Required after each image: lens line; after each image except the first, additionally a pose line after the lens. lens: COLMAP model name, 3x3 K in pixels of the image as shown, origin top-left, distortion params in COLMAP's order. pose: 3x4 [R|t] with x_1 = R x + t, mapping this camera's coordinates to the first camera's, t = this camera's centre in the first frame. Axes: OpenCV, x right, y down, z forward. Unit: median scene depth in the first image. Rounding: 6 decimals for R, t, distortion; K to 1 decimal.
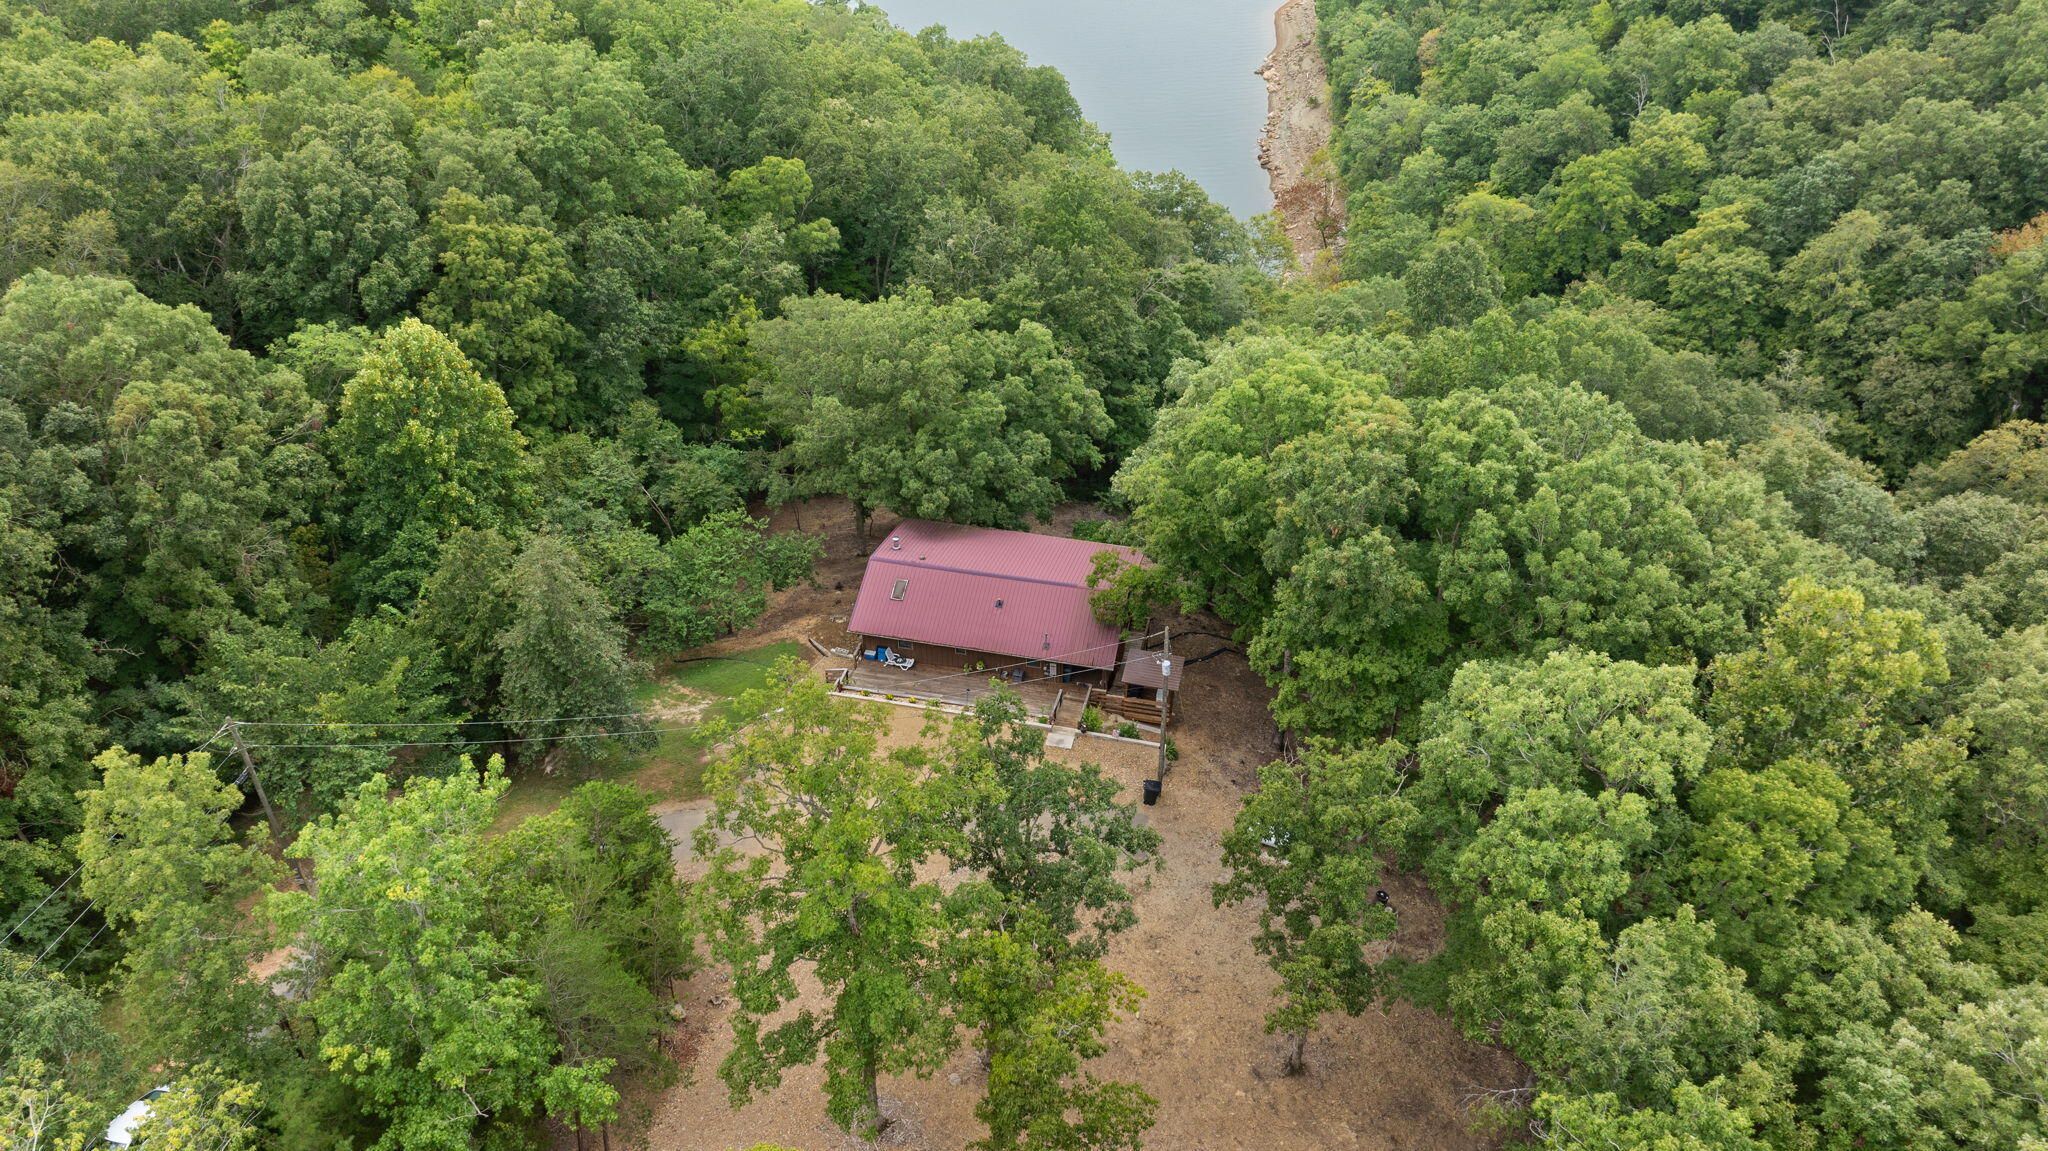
lens RADIAL K [[1464.4, 0, 1033.8], [0, 1464.4, 567.8], [0, 0, 1]] dist [-0.020560, 0.007180]
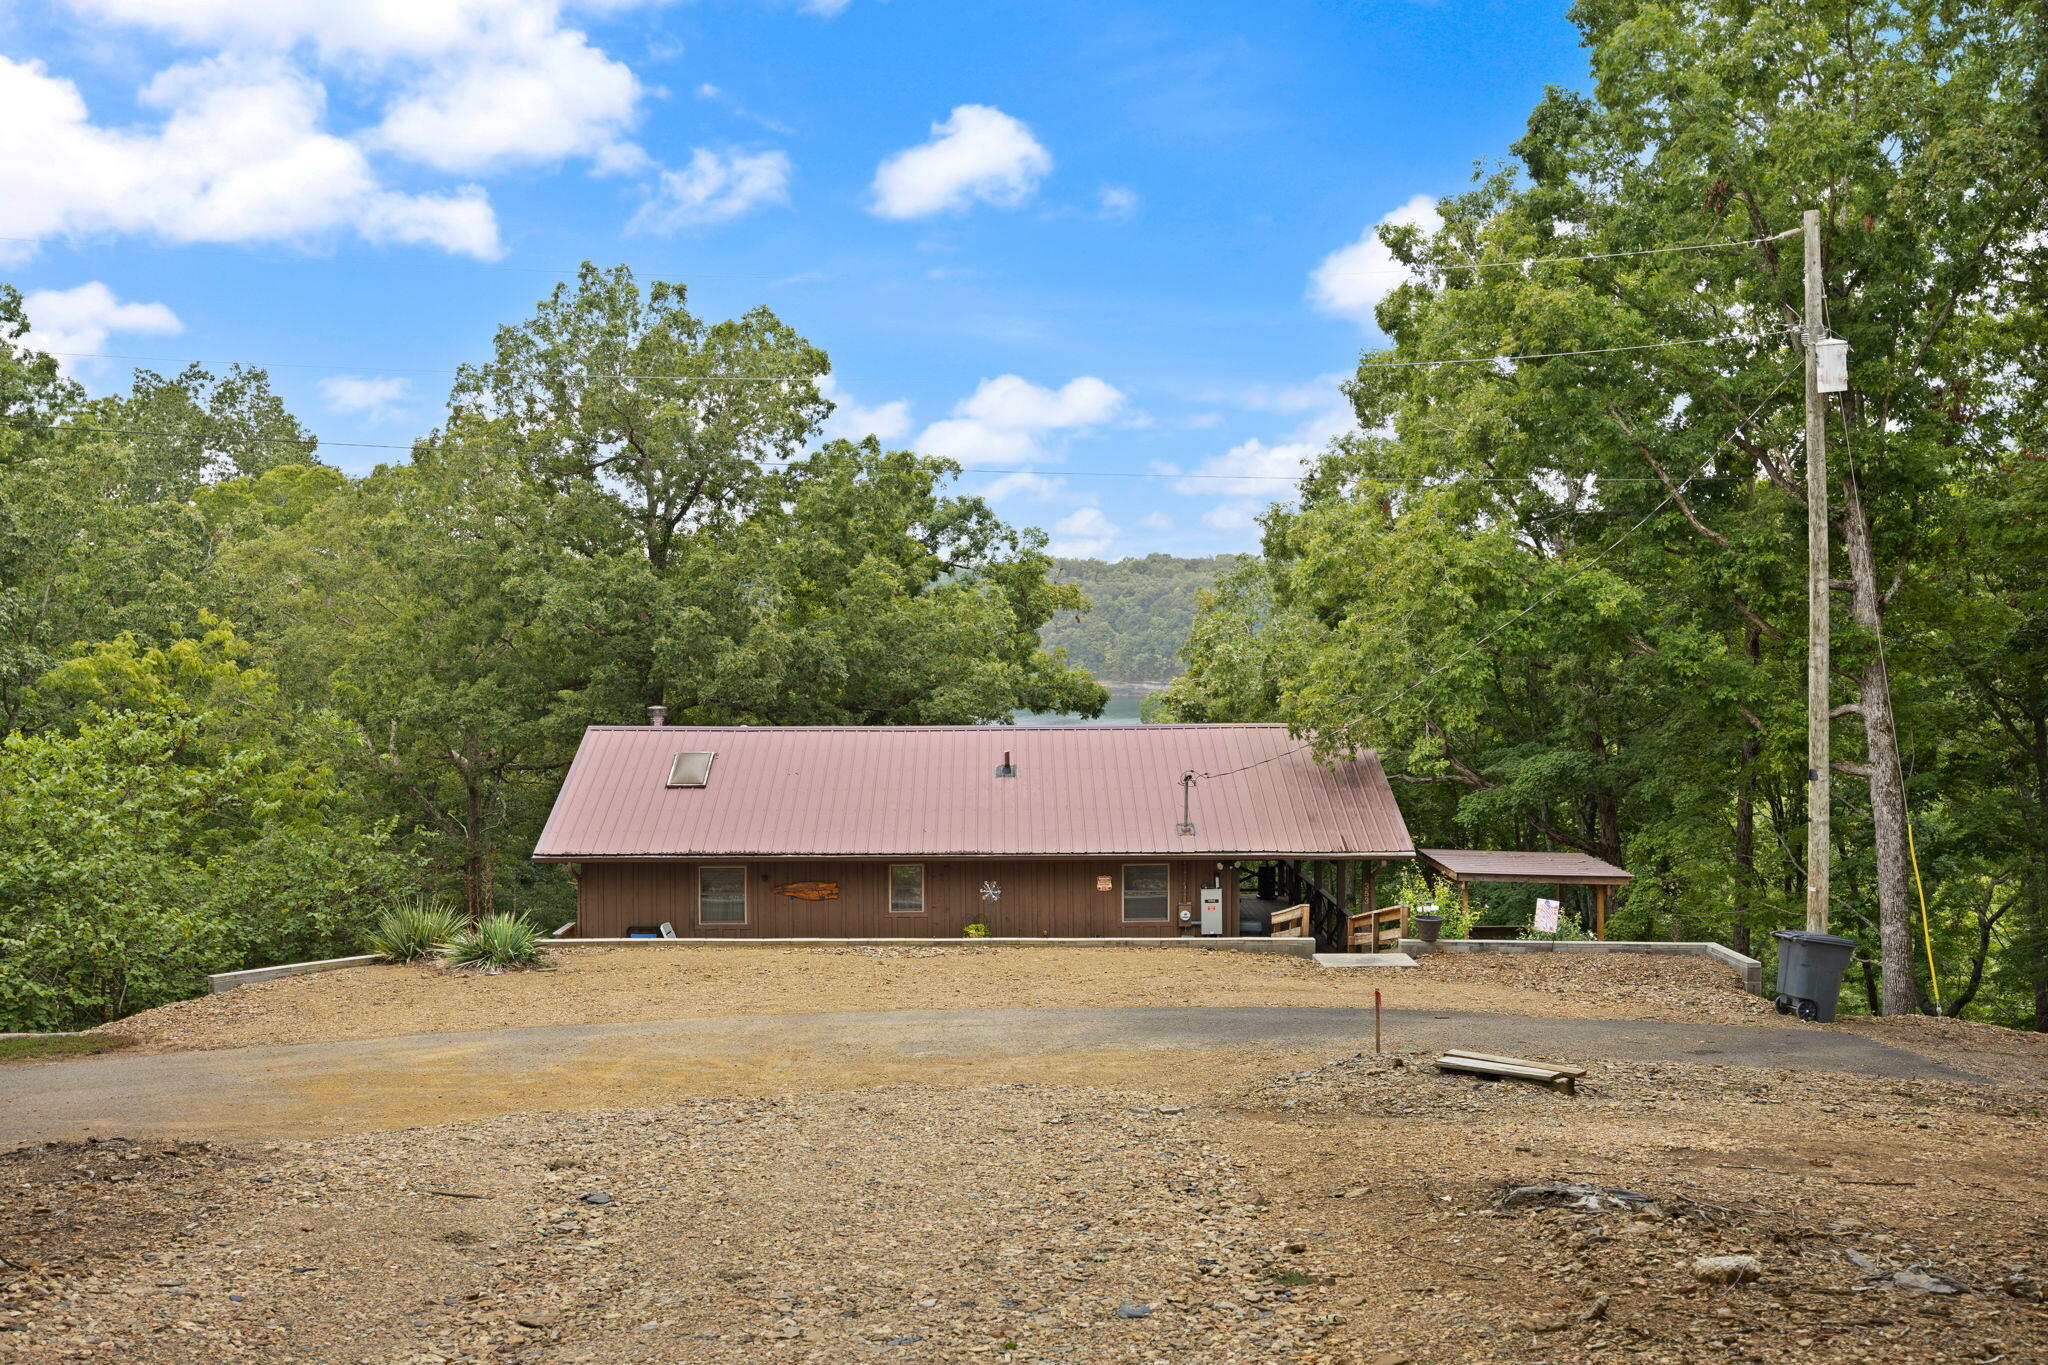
lens RADIAL K [[1938.6, 0, 1034.0], [0, 1938.6, 677.9], [0, 0, 1]] dist [-0.004742, 0.017370]
pose [[0.972350, -0.017190, 0.232894, -0.075873], [0.142615, 0.833428, -0.533909, 0.154277], [-0.184922, 0.552361, 0.812835, 0.402489]]
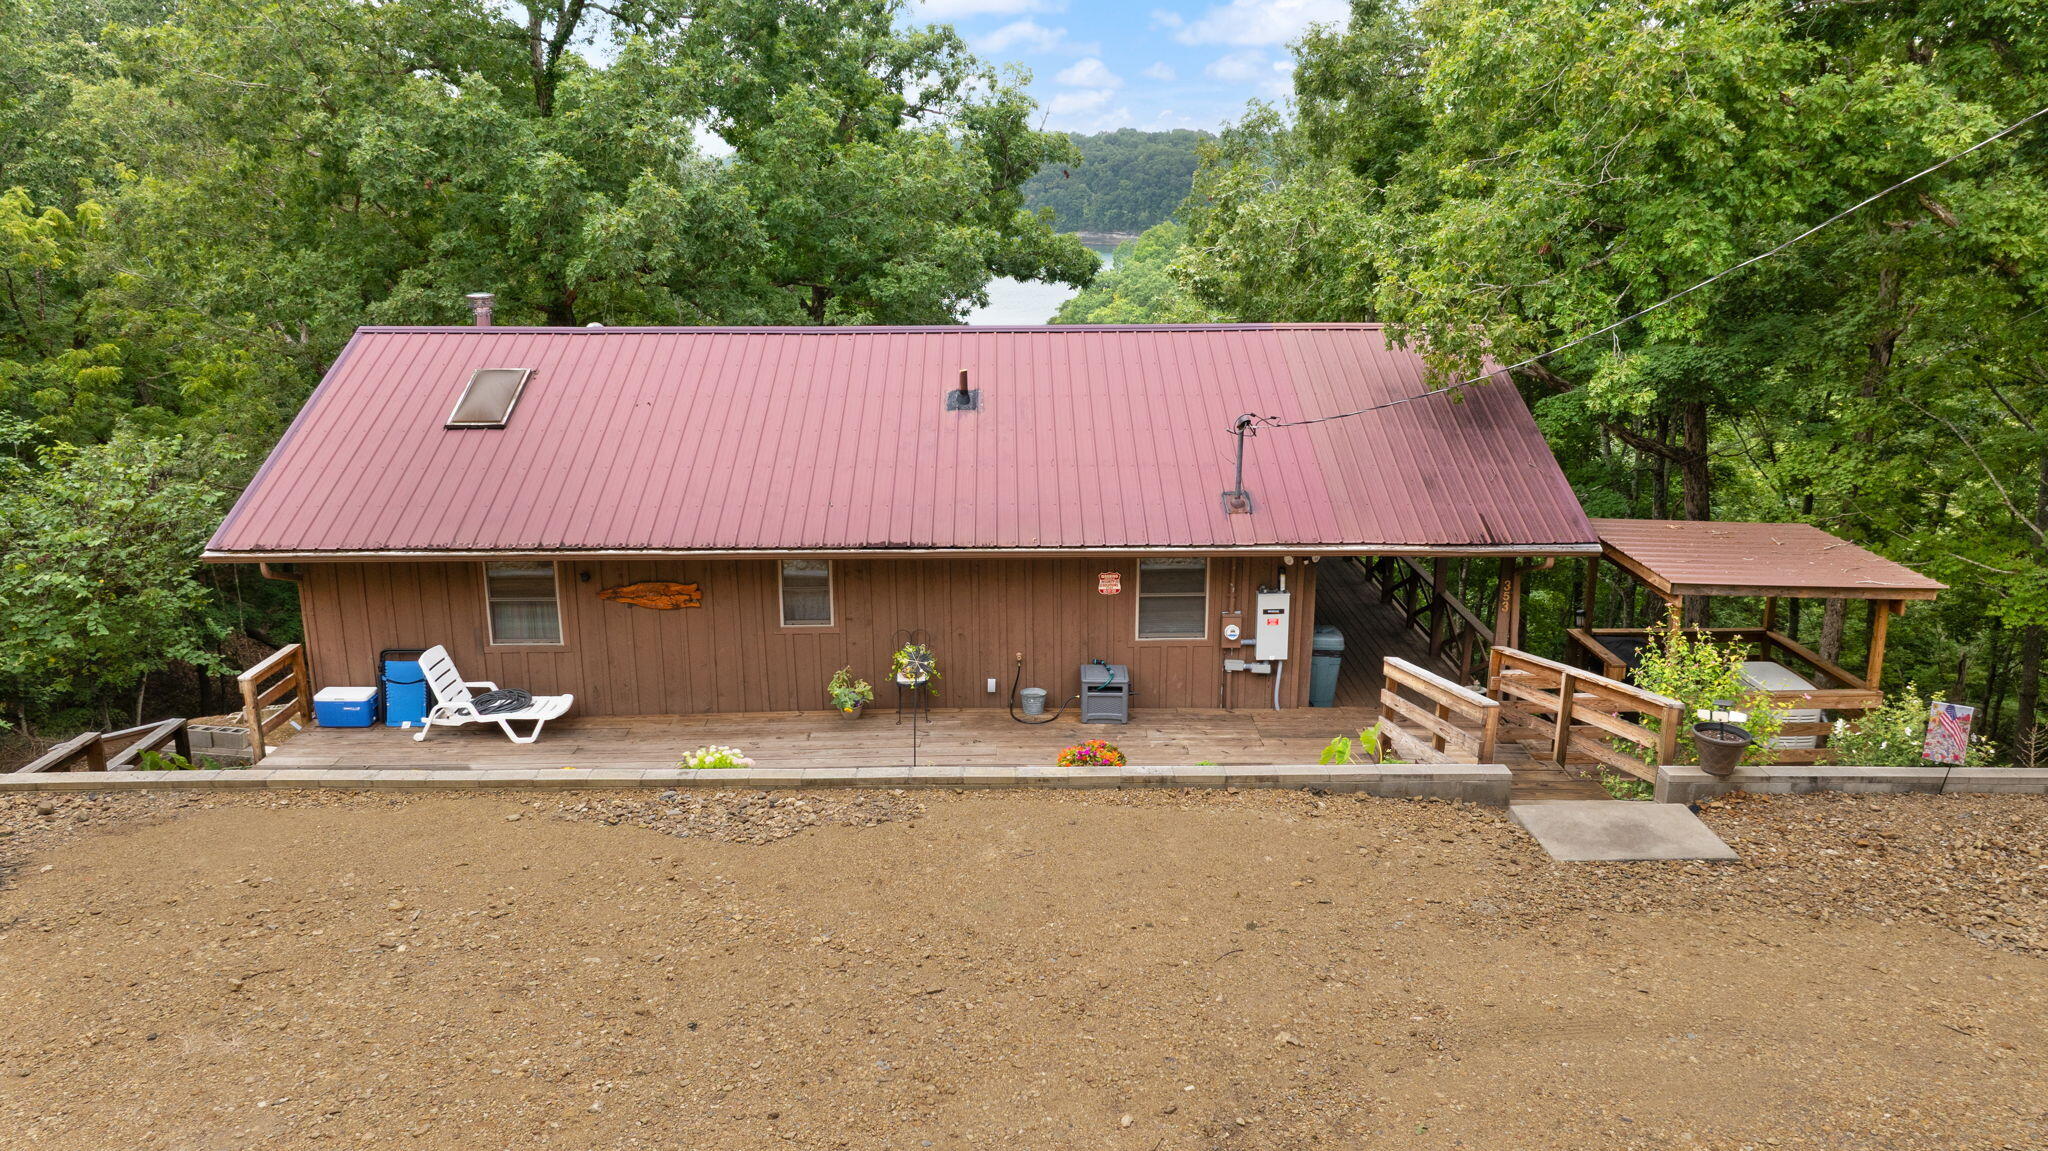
lens RADIAL K [[1464.4, 0, 1033.8], [0, 1464.4, 567.8], [0, 0, 1]] dist [-0.020560, 0.007180]
pose [[0.971460, -0.067585, 0.227373, -0.041502], [0.142440, 0.932695, -0.331346, 0.078706], [-0.189676, 0.354276, 0.915703, 0.512698]]
